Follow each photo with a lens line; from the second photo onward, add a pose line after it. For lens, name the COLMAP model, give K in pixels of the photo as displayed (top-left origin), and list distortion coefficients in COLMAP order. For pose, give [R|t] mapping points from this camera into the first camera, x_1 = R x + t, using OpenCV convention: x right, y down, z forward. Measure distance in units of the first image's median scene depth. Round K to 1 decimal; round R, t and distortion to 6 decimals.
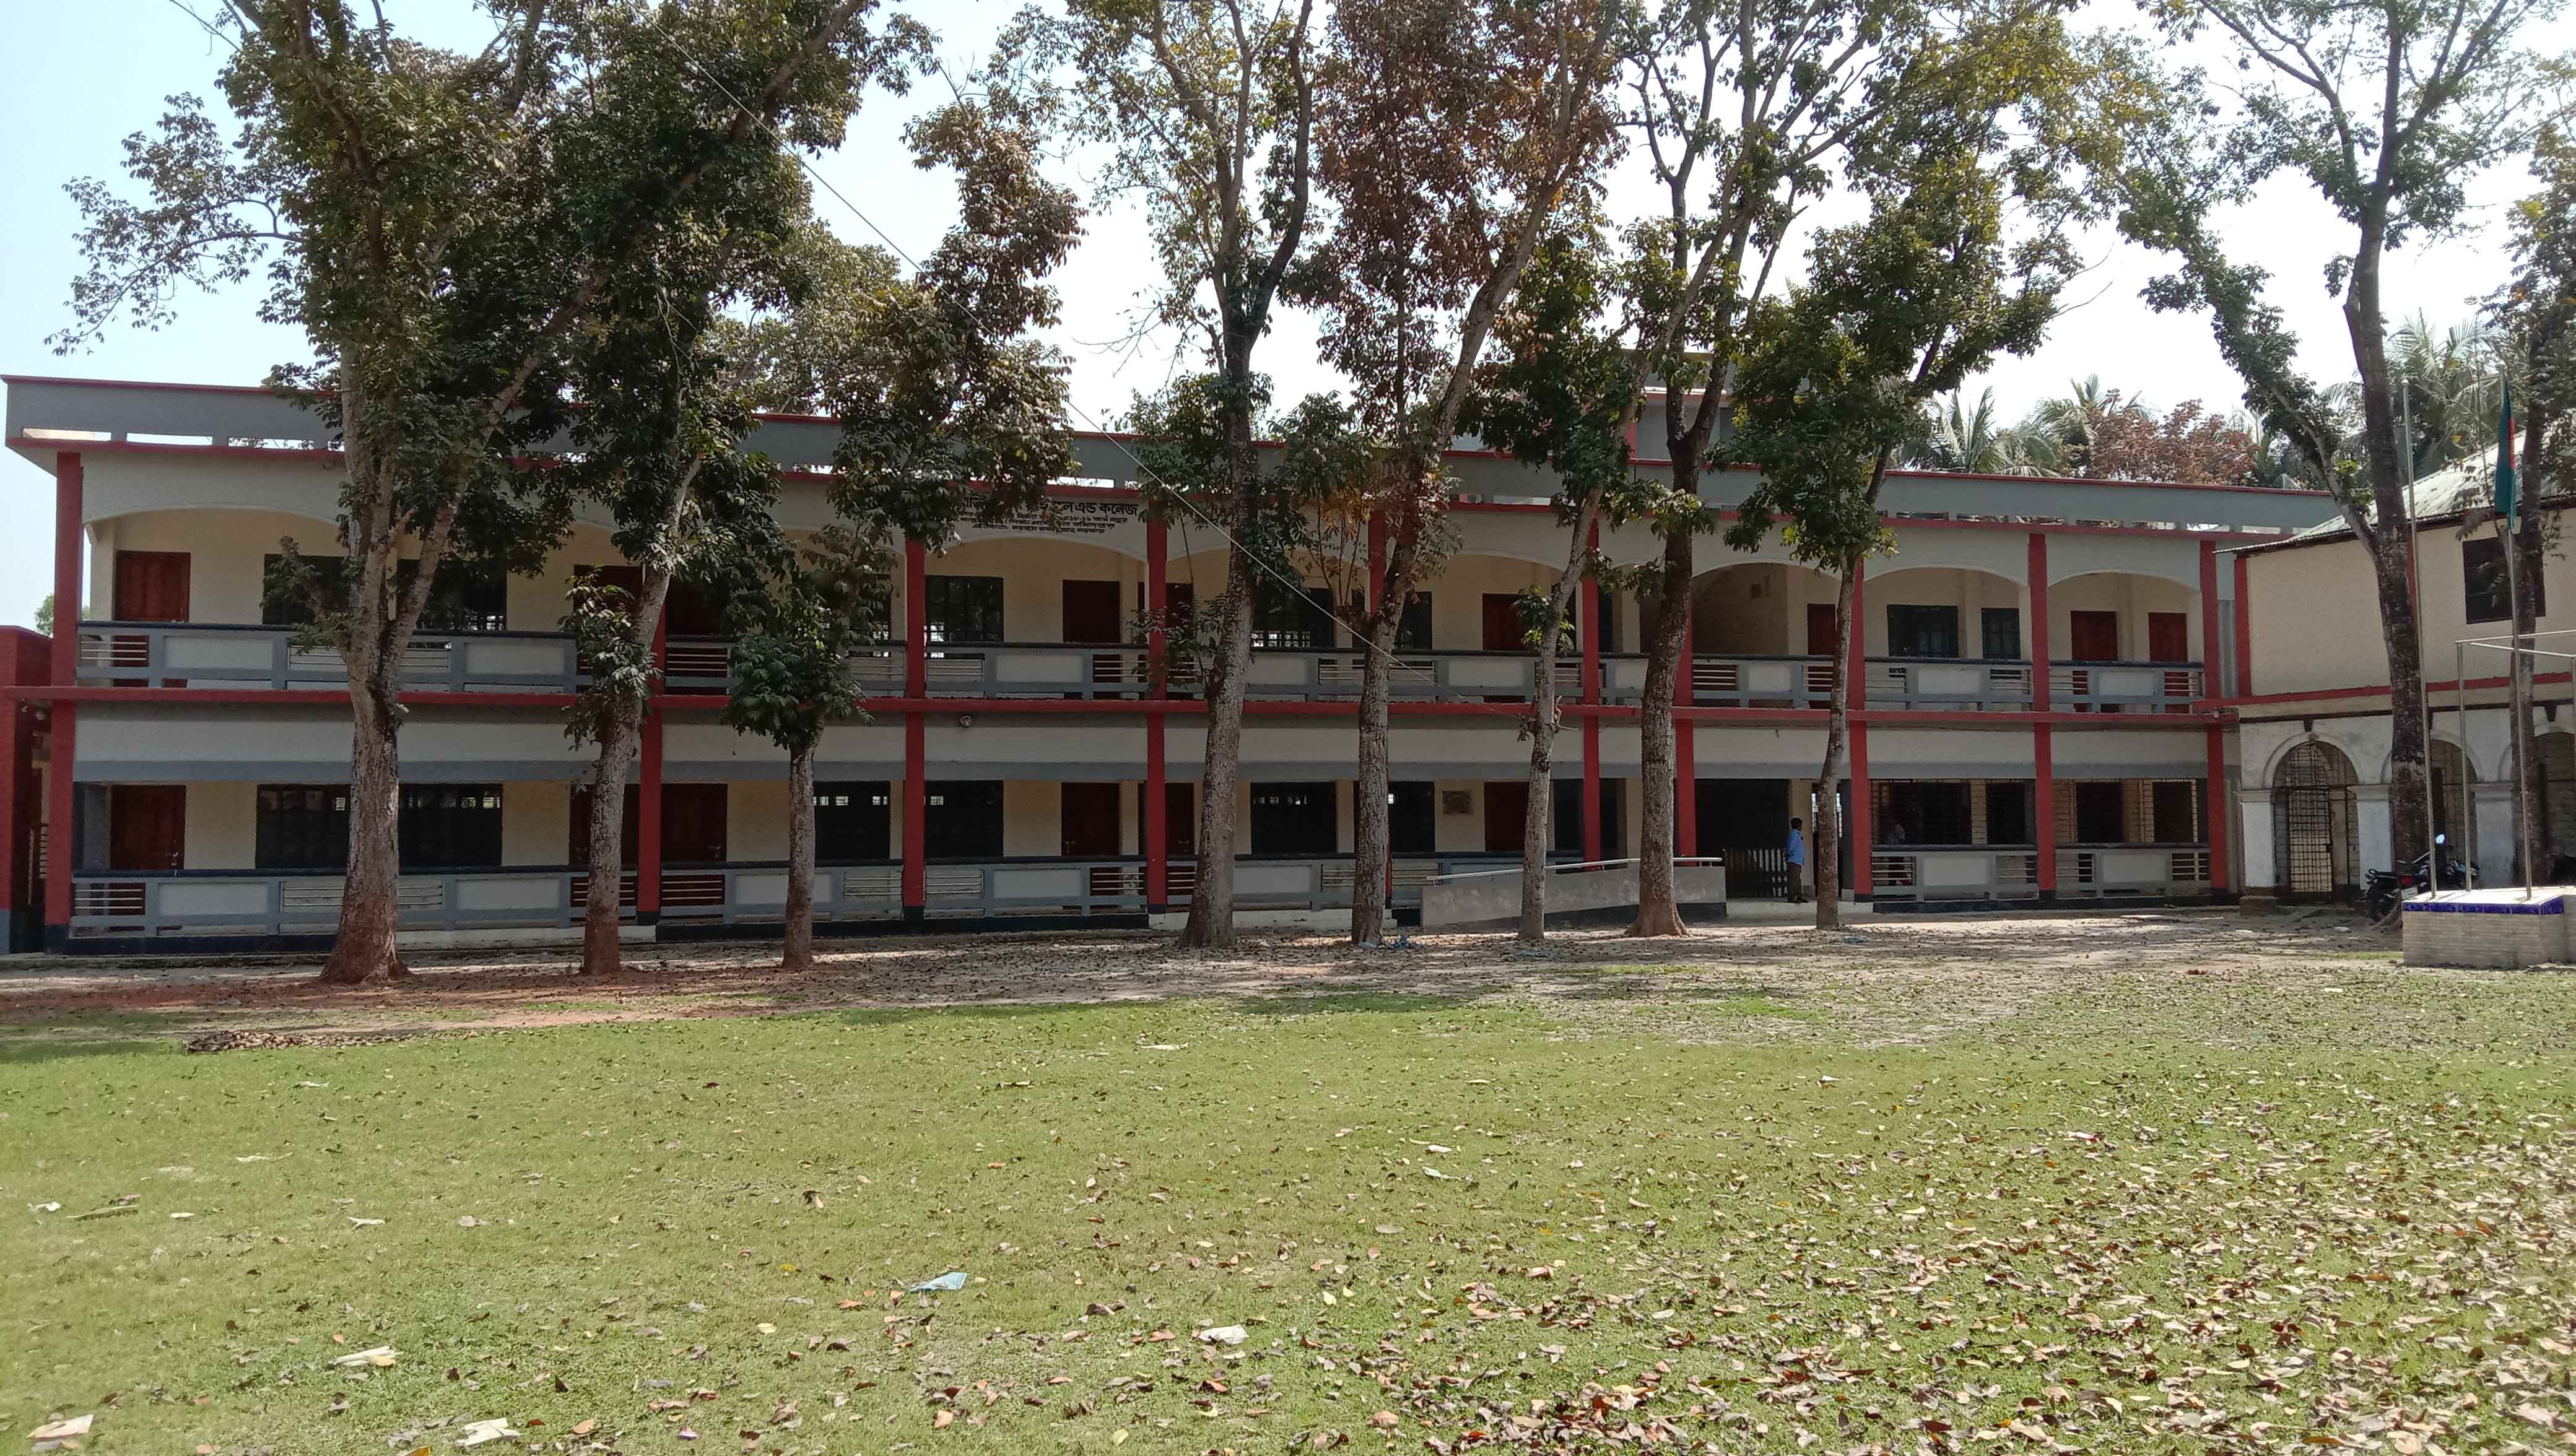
lens RADIAL K [[2202.5, 0, 1288.0], [0, 2202.5, 728.0], [0, 0, 1]] dist [-0.005190, -0.003957]
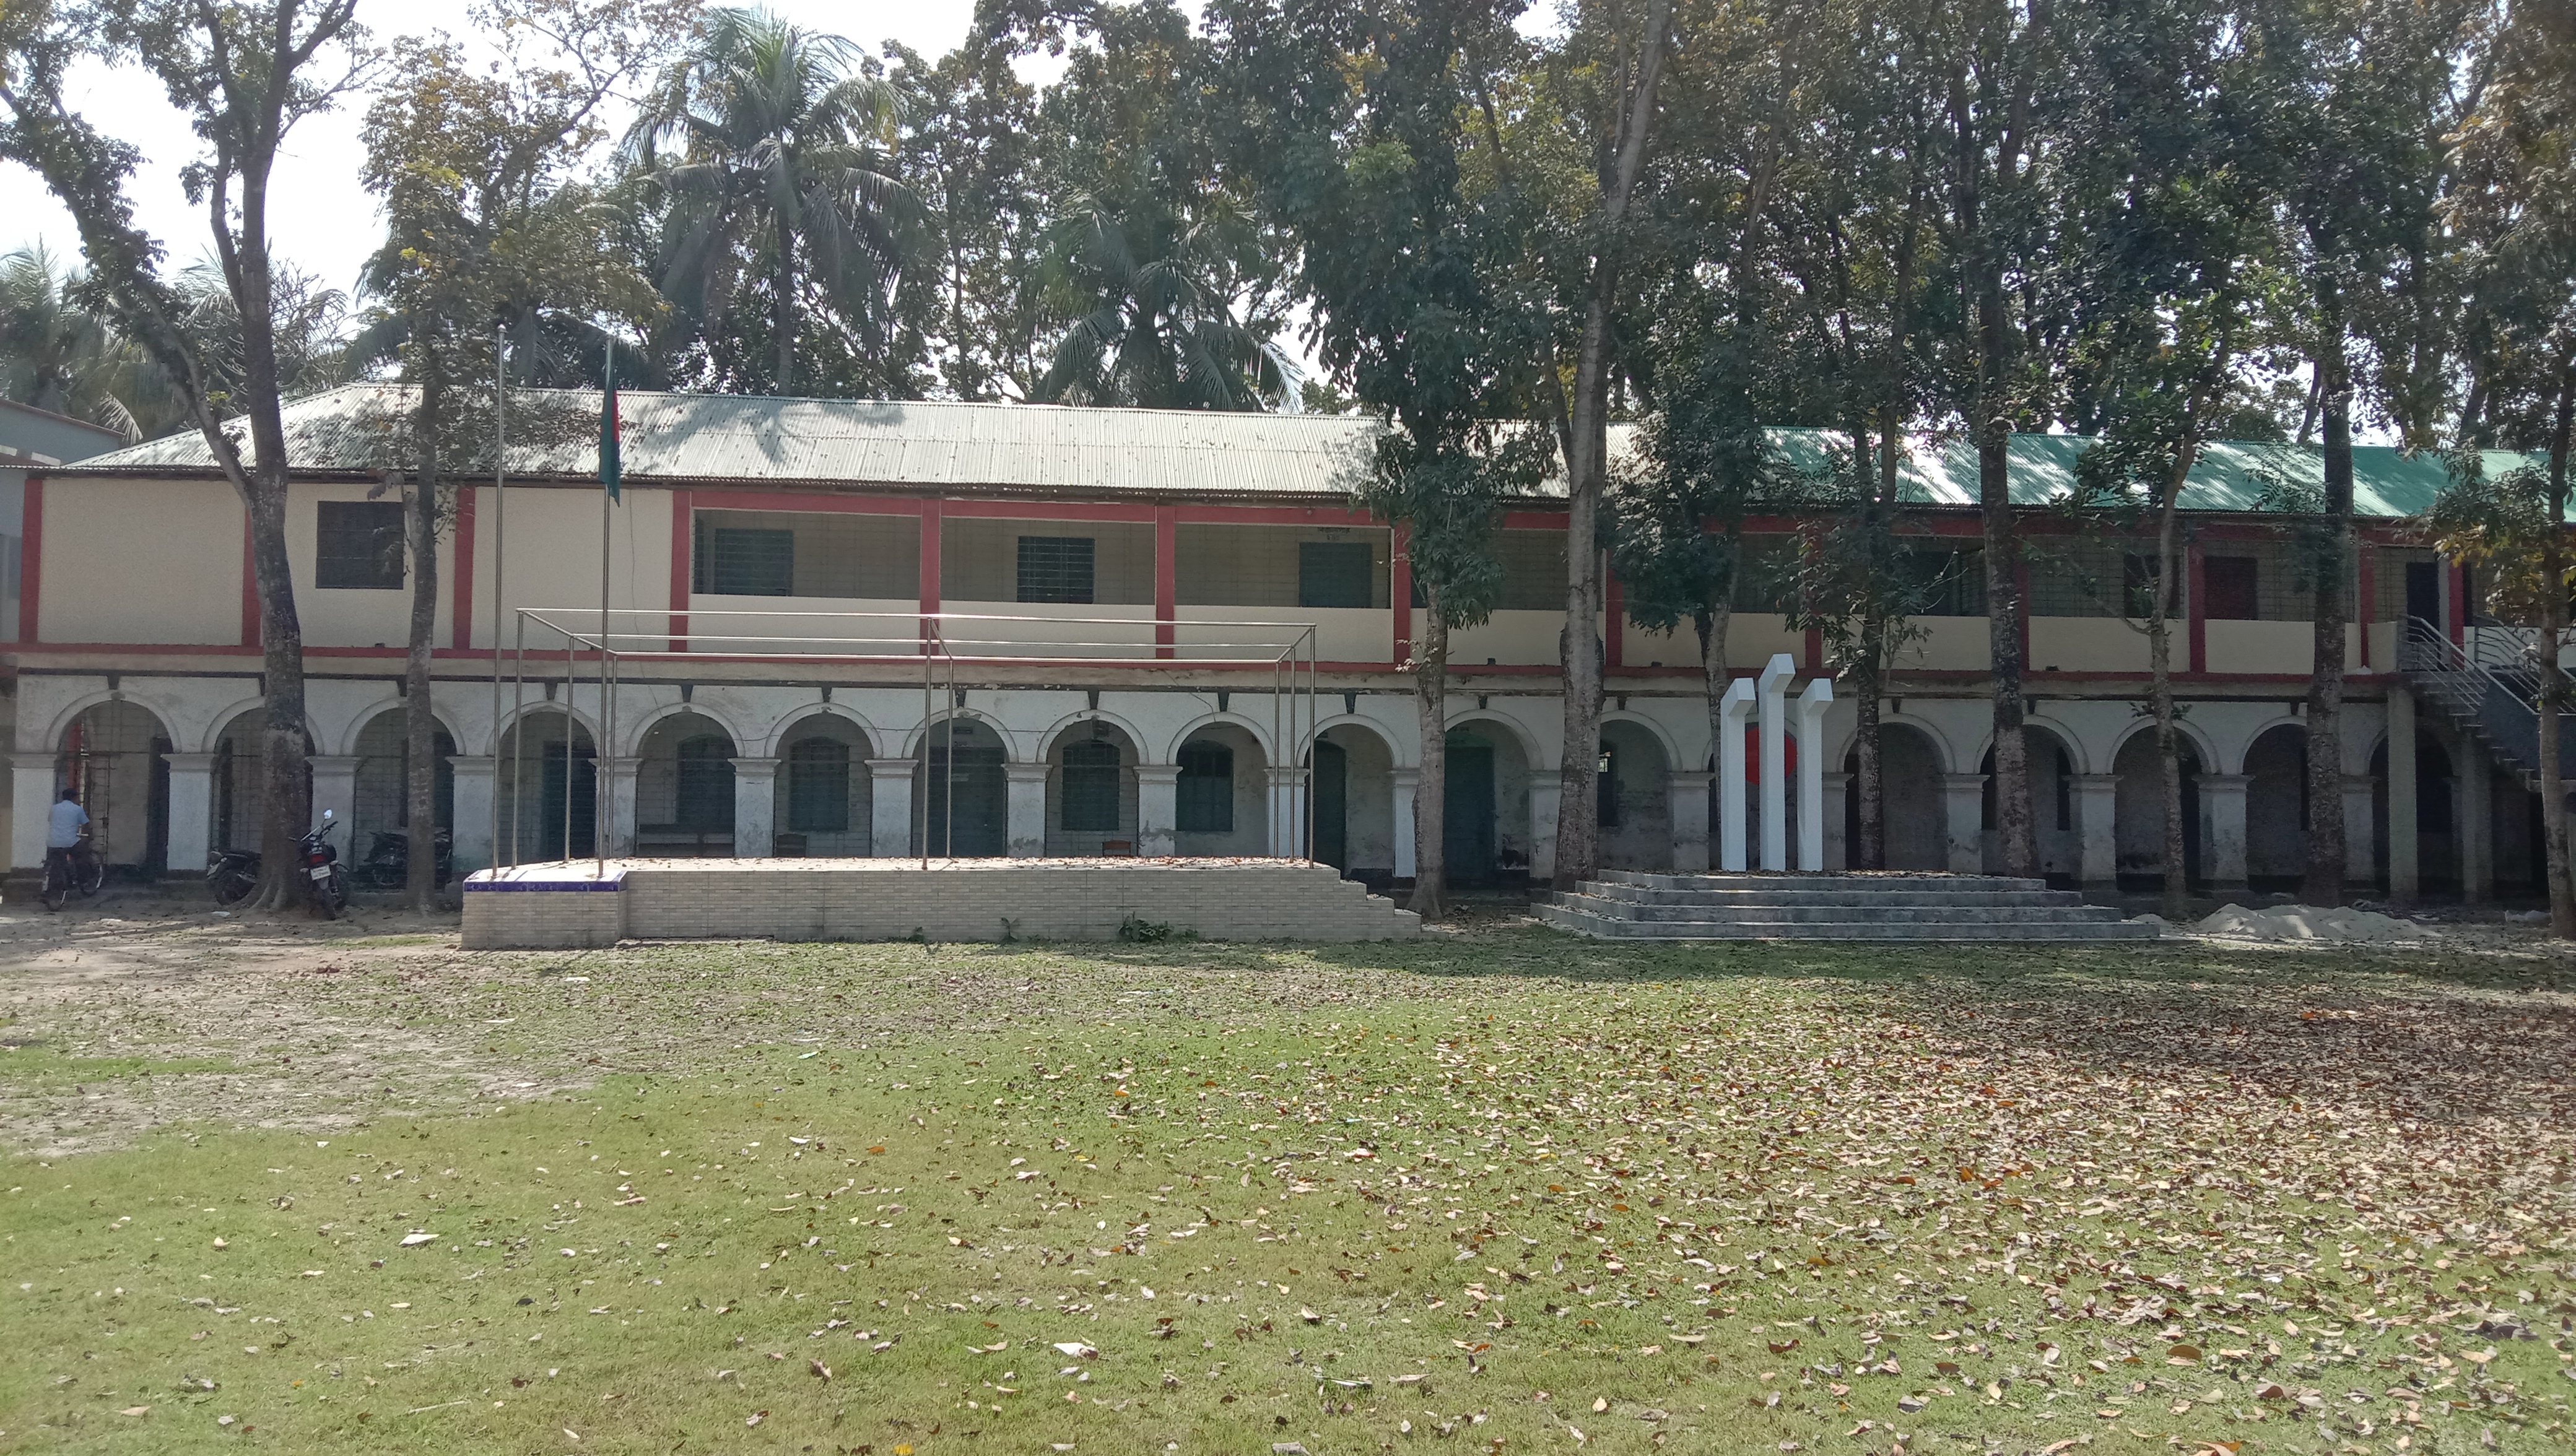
lens RADIAL K [[2202.5, 0, 1288.0], [0, 2202.5, 728.0], [0, 0, 1]] dist [-0.005190, -0.003957]
pose [[0.368021, 0.050996, 0.928418, -0.182886], [-0.058797, 0.997773, -0.031498, 0.017772], [-0.927957, -0.042997, 0.370200, 0.255025]]
